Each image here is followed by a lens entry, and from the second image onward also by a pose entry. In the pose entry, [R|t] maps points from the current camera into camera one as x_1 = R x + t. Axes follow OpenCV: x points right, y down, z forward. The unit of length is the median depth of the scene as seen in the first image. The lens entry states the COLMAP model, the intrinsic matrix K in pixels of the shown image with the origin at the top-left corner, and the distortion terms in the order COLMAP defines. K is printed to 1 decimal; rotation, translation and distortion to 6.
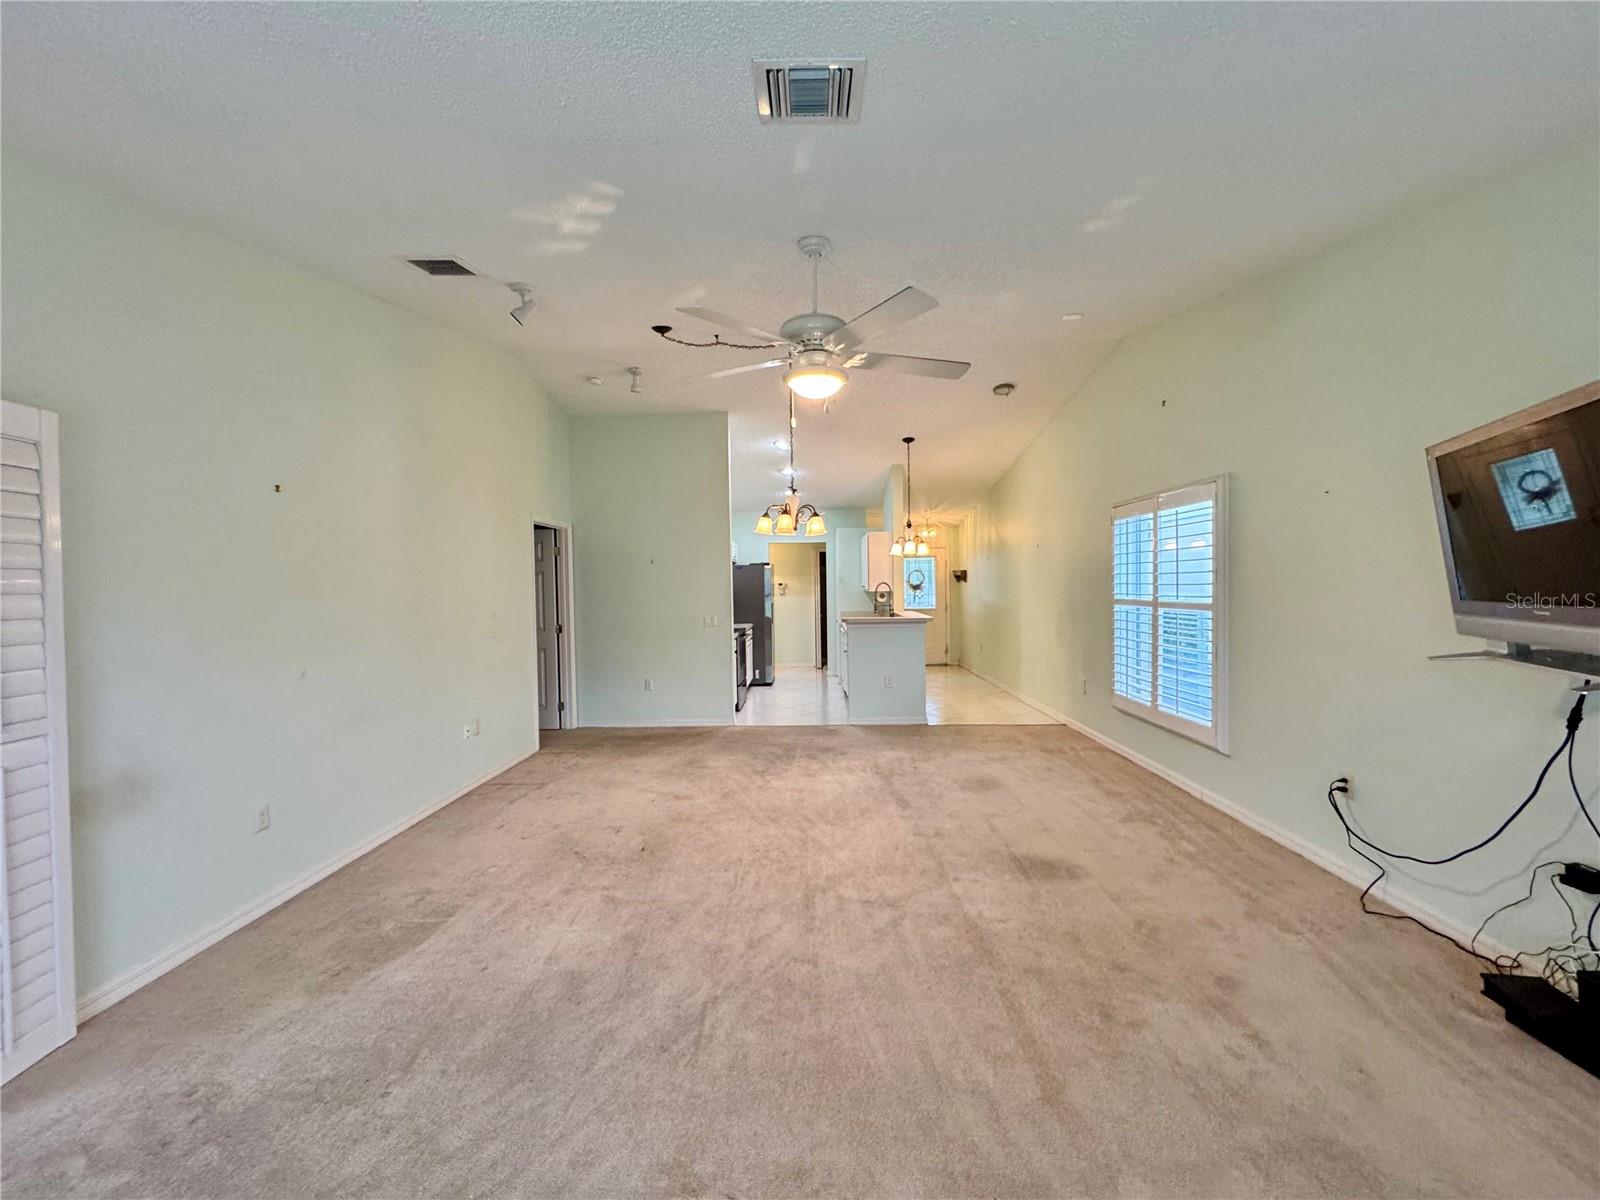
lens RADIAL K [[640.7, 0, 800.0], [0, 640.7, 600.0], [0, 0, 1]] dist [-0.002023, 0.000029]
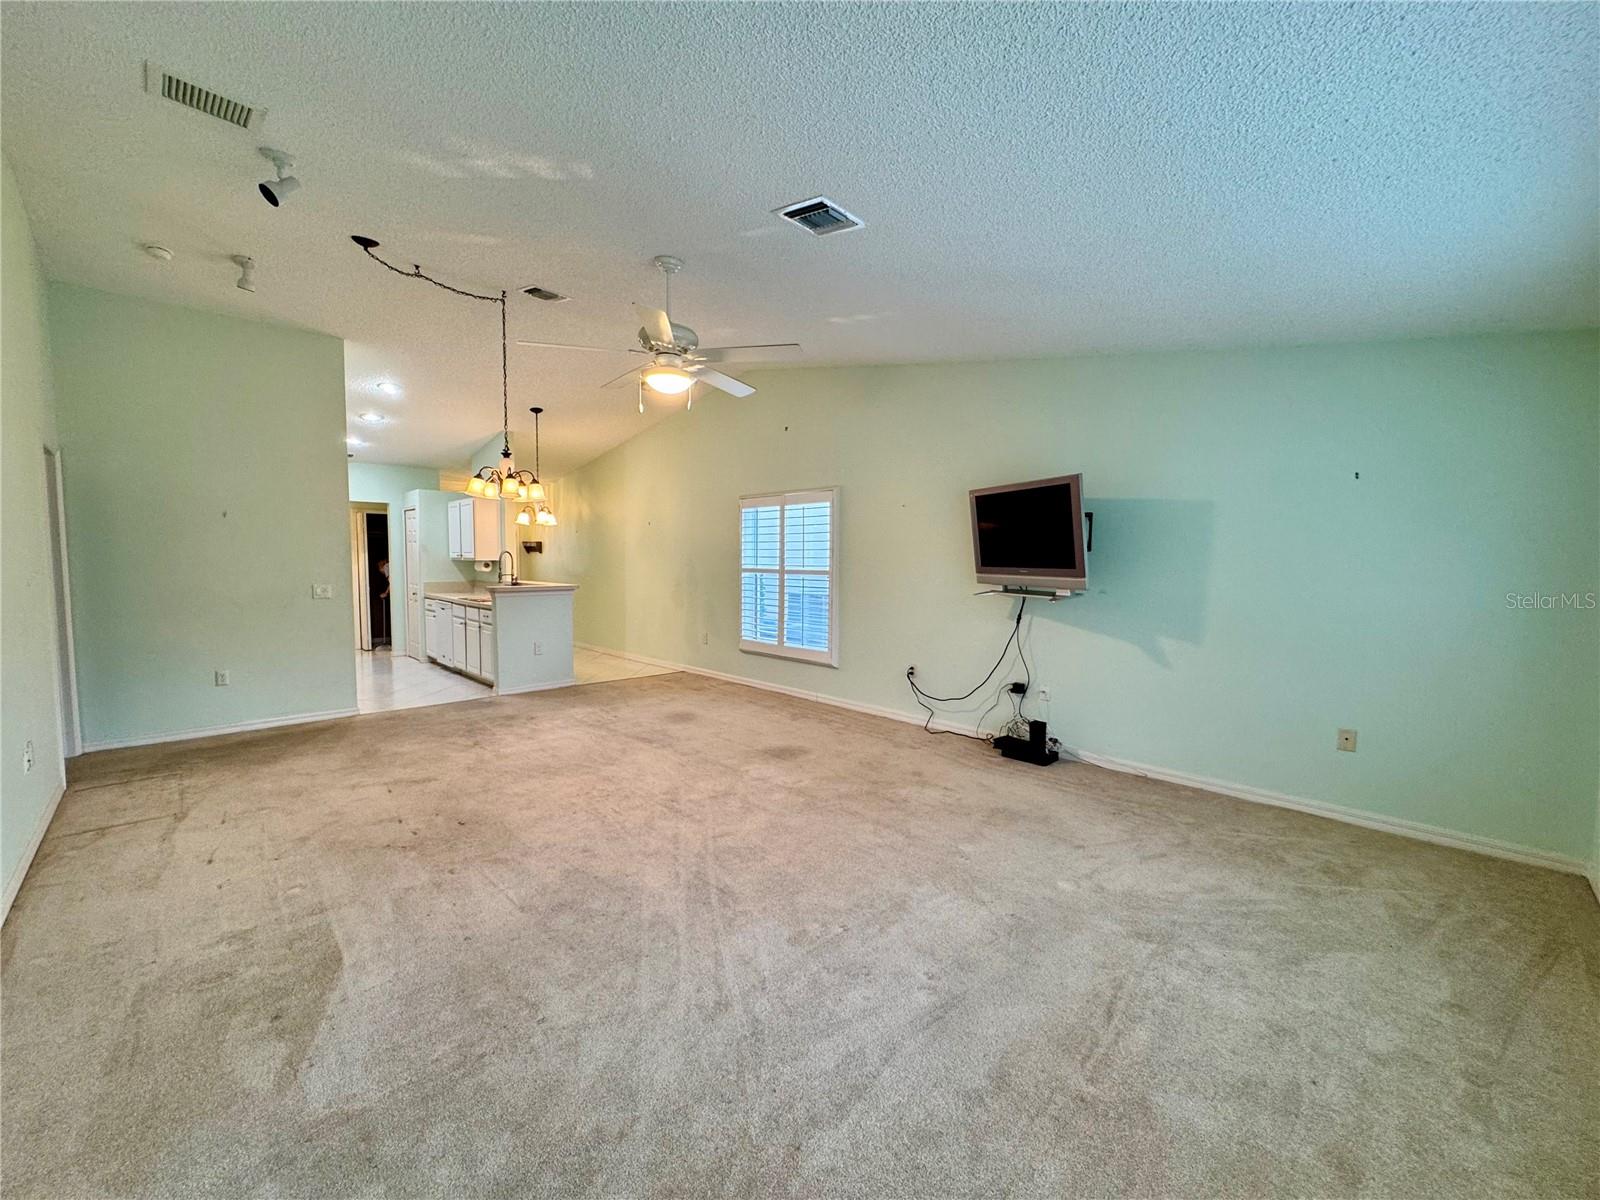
lens RADIAL K [[638.3, 0, 800.0], [0, 638.3, 600.0], [0, 0, 1]] dist [-0.002602, -0.000094]
pose [[0.694946, -0.026700, 0.718566, -0.503014], [-0.001337, 0.999261, 0.038422, 0.017799], [-0.719060, -0.027662, 0.694397, -0.008464]]
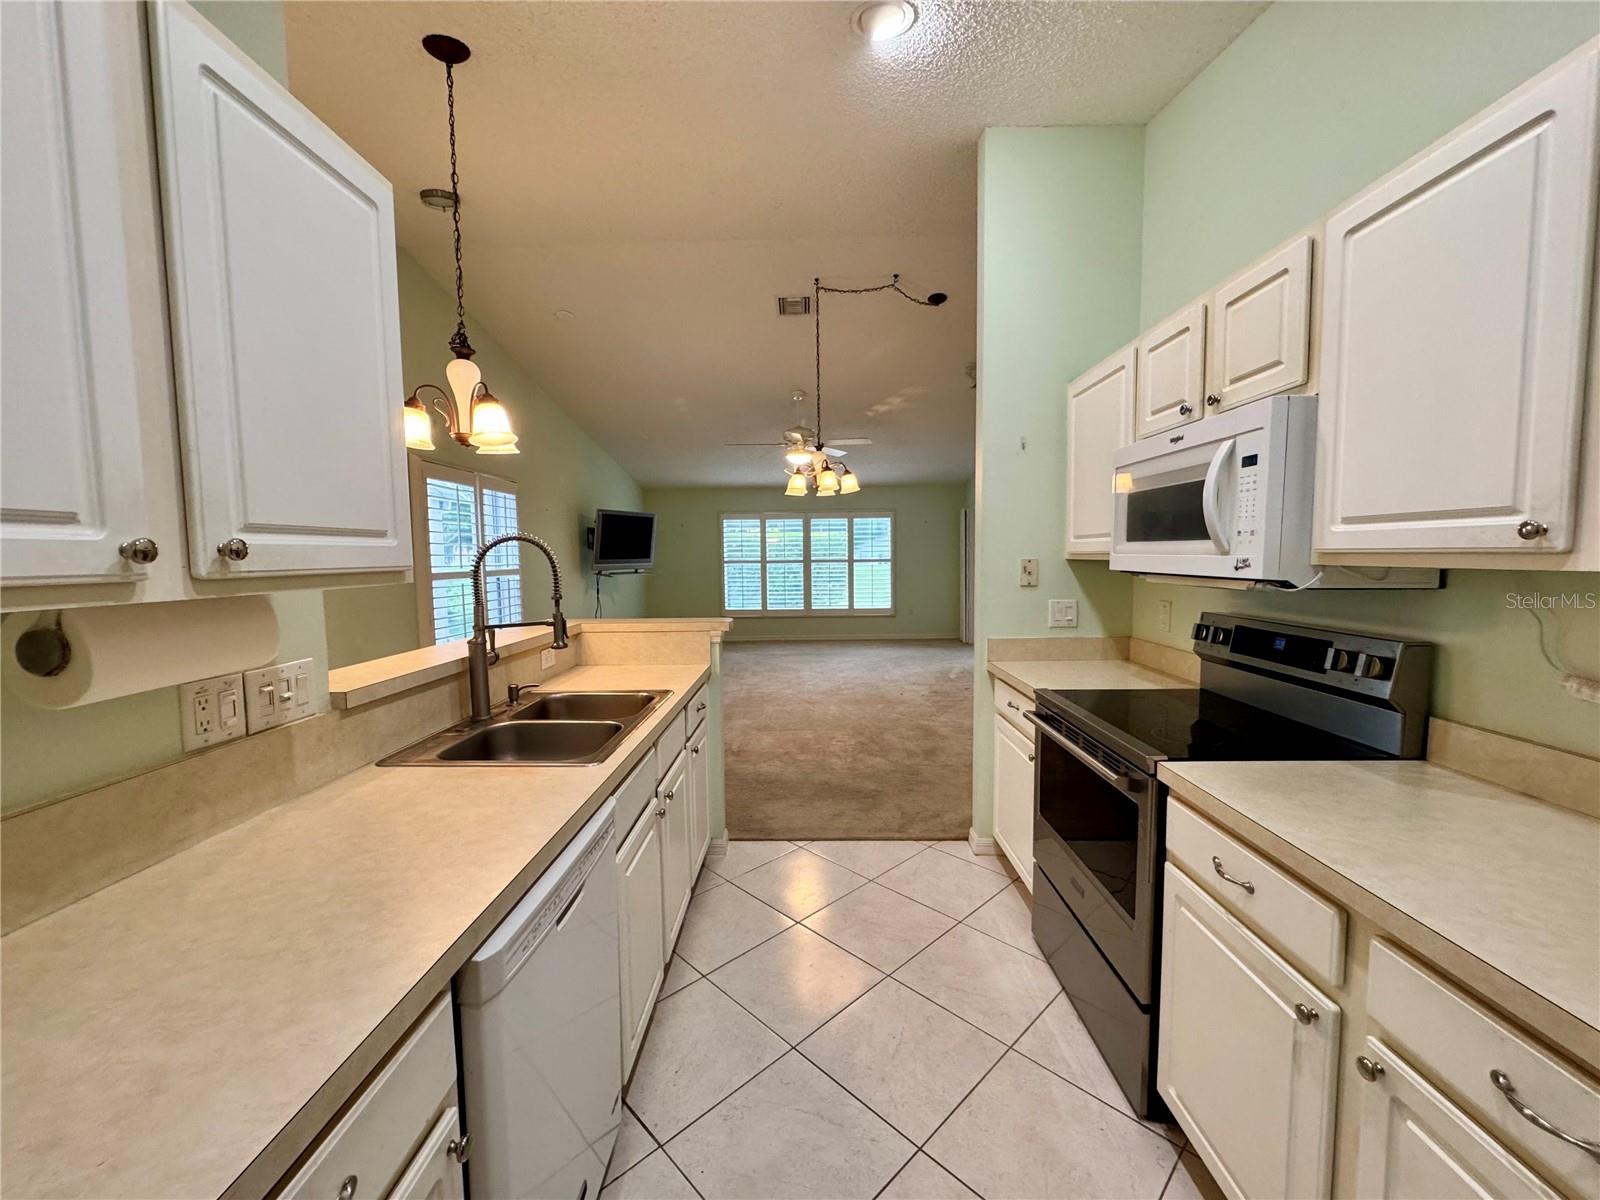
lens RADIAL K [[640.7, 0, 800.0], [0, 640.7, 600.0], [0, 0, 1]] dist [-0.002023, 0.000029]
pose [[-0.999614, 0.027114, -0.006028, 0.028104], [0.026411, 0.995033, 0.095980, -0.045208], [0.008601, 0.095784, -0.995365, 2.439874]]
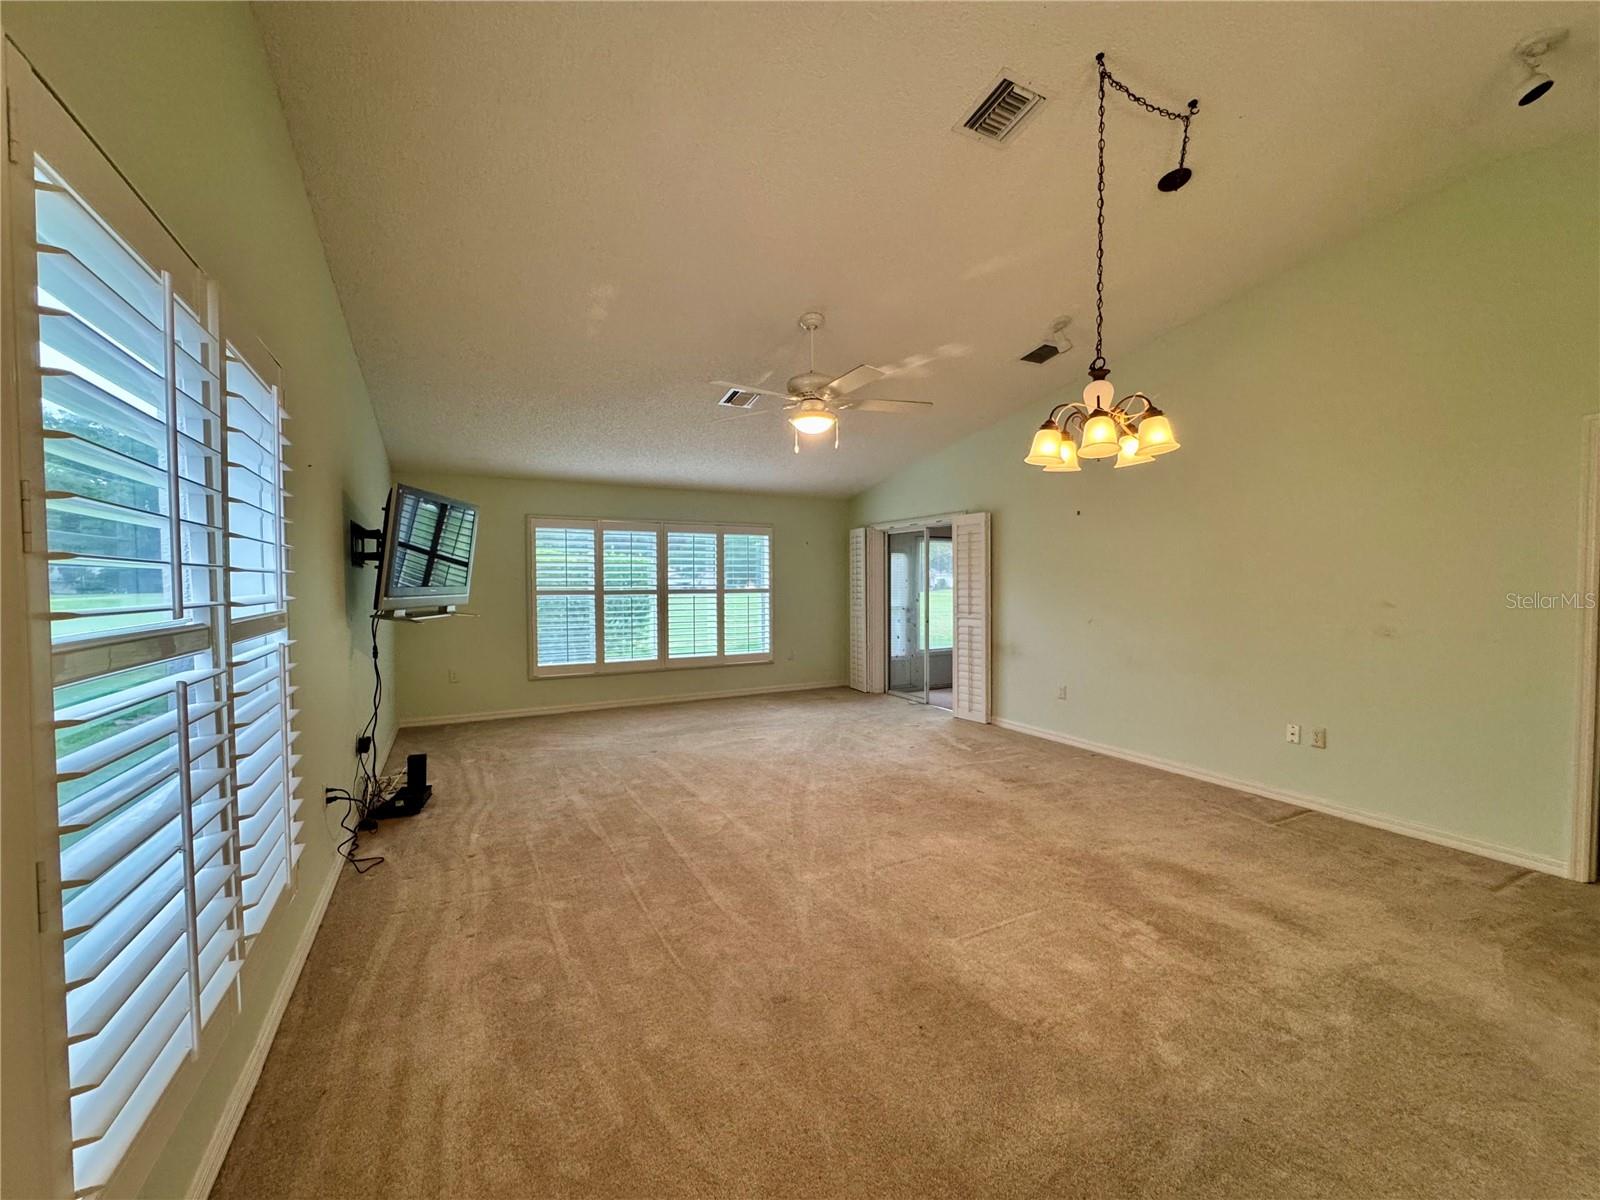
lens RADIAL K [[640.7, 0, 800.0], [0, 640.7, 600.0], [0, 0, 1]] dist [-0.002023, 0.000029]
pose [[-0.872103, 0.032014, -0.488273, 0.540470], [0.005090, 0.998397, 0.056371, -0.029637], [0.489295, 0.046676, -0.870868, 1.640604]]
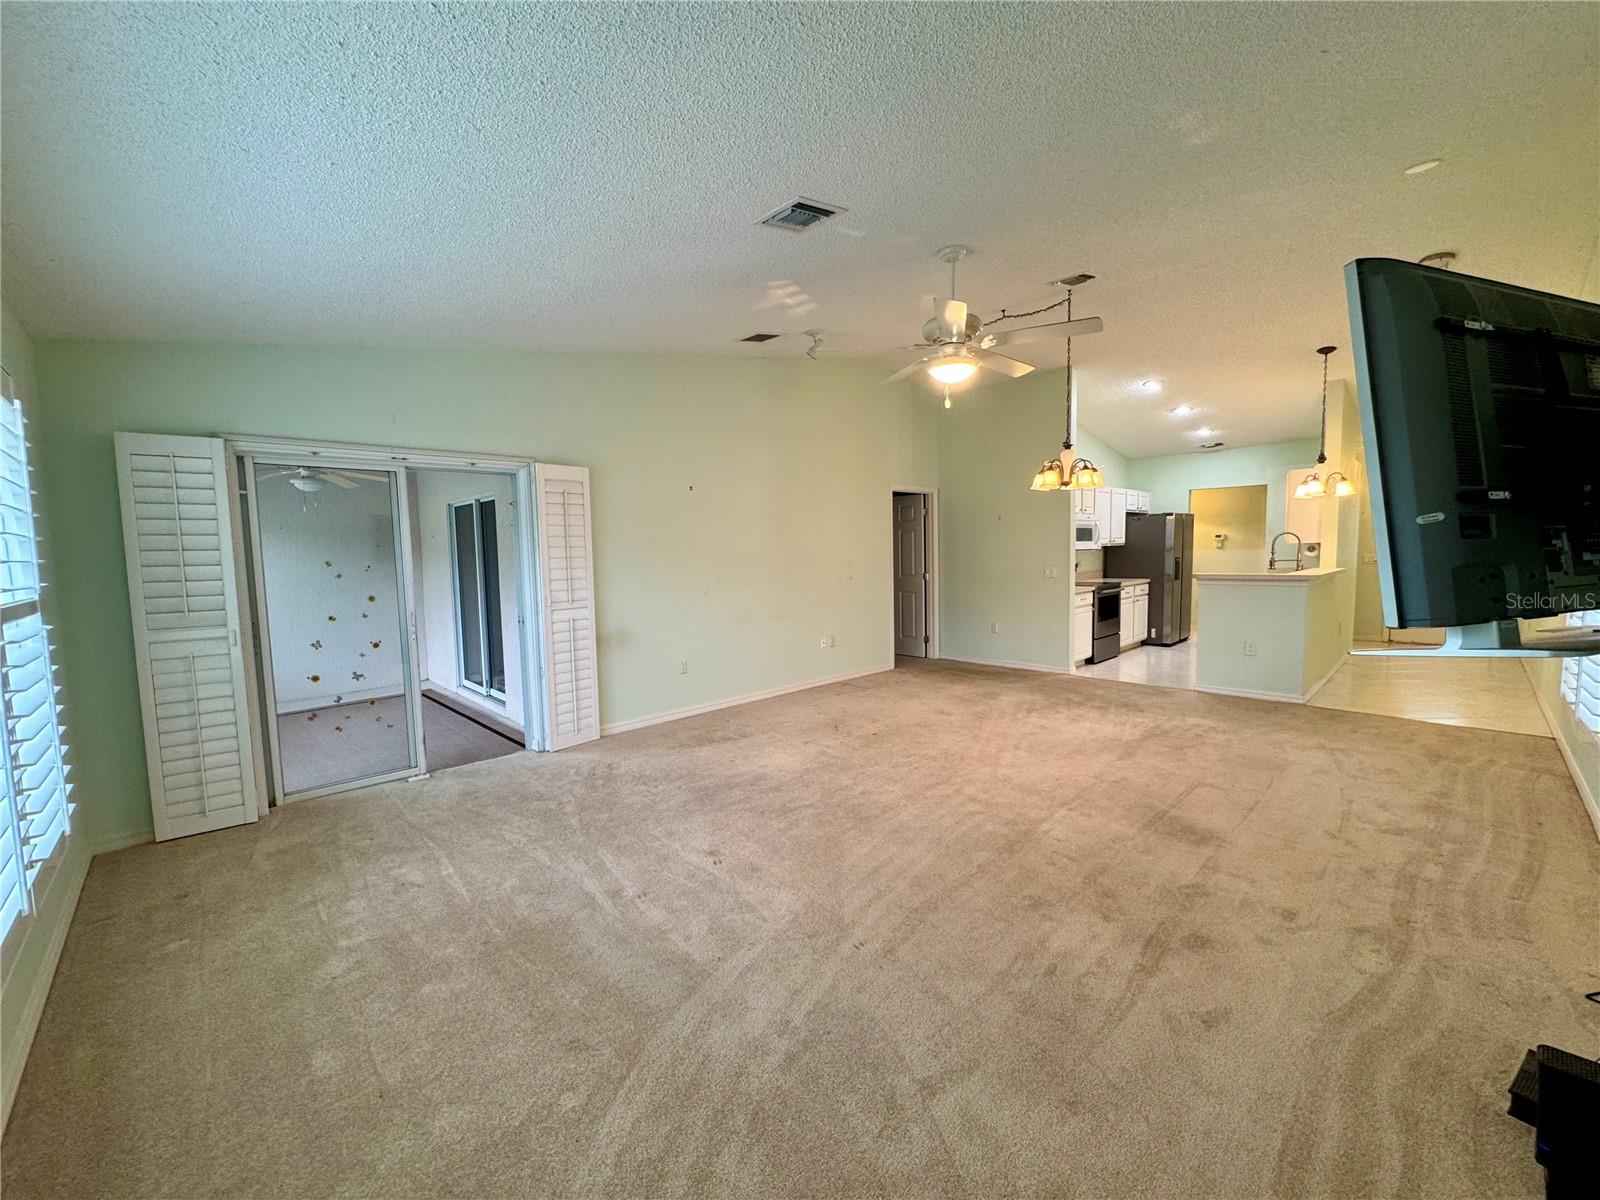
lens RADIAL K [[640.7, 0, 800.0], [0, 640.7, 600.0], [0, 0, 1]] dist [-0.002023, 0.000029]
pose [[0.709630, 0.054104, -0.702494, 0.518549], [-0.004390, 0.997368, 0.072379, 0.005198], [0.704561, -0.048278, 0.708000, -0.057179]]
